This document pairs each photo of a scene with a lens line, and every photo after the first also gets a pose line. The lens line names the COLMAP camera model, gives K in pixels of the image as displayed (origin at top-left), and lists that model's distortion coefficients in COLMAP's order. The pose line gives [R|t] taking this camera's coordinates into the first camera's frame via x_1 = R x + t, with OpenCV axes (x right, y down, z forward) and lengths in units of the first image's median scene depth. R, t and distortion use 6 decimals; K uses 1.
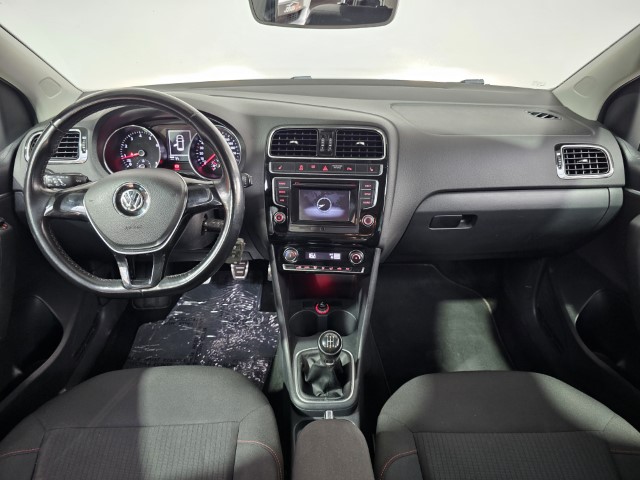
lens RADIAL K [[440.5, 0, 320.0], [0, 440.5, 240.0], [0, 0, 1]] dist [0.040246, -0.005967]
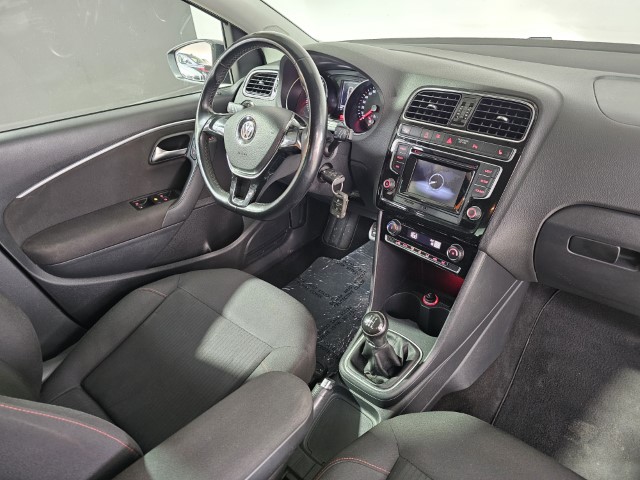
lens RADIAL K [[440.5, 0, 320.0], [0, 440.5, 240.0], [0, 0, 1]] dist [0.040246, -0.005967]
pose [[0.726503, 0.321273, -0.607436, 0.405961], [-0.284696, 0.945264, 0.159449, -0.045467], [0.625413, 0.057095, 0.778202, 0.182735]]
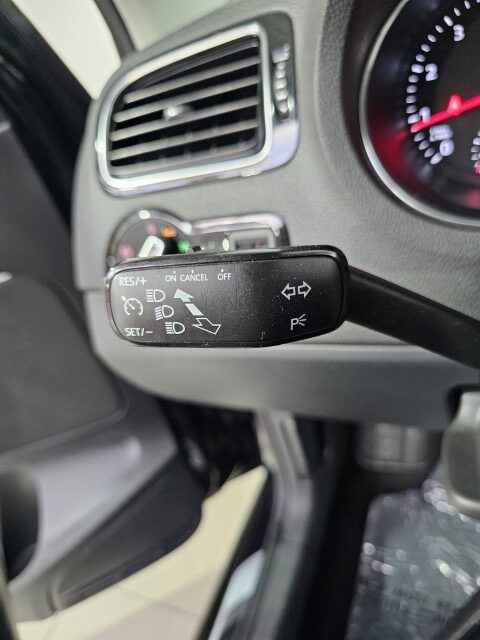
lens RADIAL K [[440.5, 0, 240.0], [0, 440.5, 320.0], [0, 0, 1]] dist [0.040246, -0.005967]
pose [[0.877165, 0.028120, -0.479366, -0.442714], [0.052138, 0.986805, 0.153291, -0.132826], [0.477351, -0.159455, 0.864124, 0.786664]]
